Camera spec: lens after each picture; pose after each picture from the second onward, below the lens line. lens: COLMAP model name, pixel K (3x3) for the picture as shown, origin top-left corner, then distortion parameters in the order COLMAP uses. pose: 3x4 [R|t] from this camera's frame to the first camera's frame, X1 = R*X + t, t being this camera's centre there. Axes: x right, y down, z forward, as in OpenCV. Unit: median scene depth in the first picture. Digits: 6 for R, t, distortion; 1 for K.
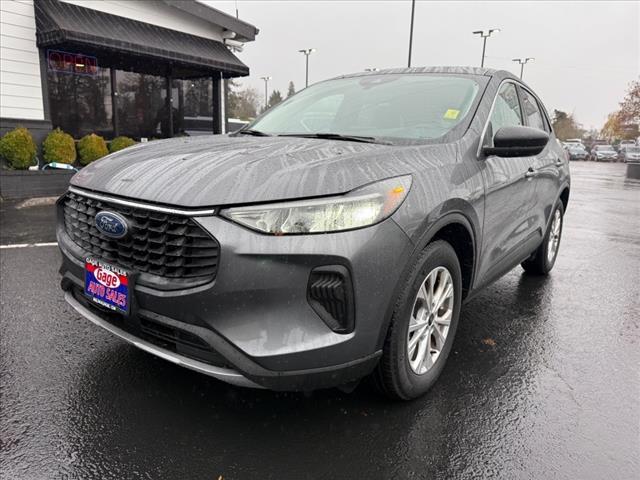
lens RADIAL K [[459.8, 0, 313.0], [0, 459.8, 239.8], [0, 0, 1]] dist [0.001382, -0.007186]
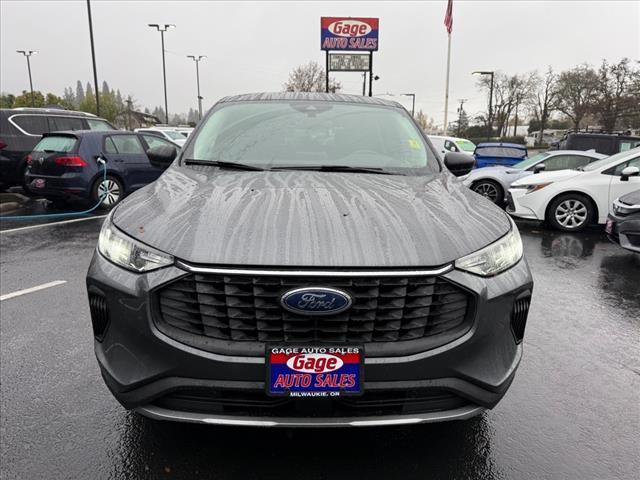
lens RADIAL K [[444.0, 0, 320.0], [0, 444.0, 240.0], [0, 0, 1]] dist [0.104147, -0.137648]
pose [[0.774562, -0.161896, 0.611427, -0.668670], [0.147896, 0.986247, 0.073786, -0.150052], [-0.614964, 0.033276, 0.787853, 0.237677]]
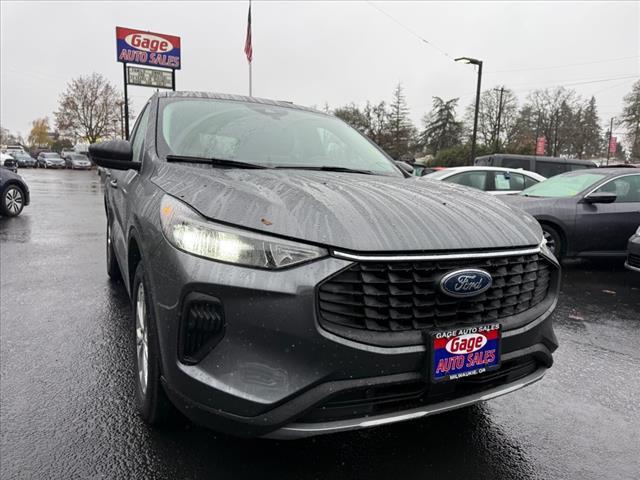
lens RADIAL K [[459.8, 0, 313.0], [0, 459.8, 239.8], [0, 0, 1]] dist [0.001382, -0.007186]
pose [[0.438008, -0.150301, 0.886318, -0.971259], [0.161139, 0.983083, 0.087077, -0.173690], [-0.884411, 0.104679, 0.454817, 0.611756]]
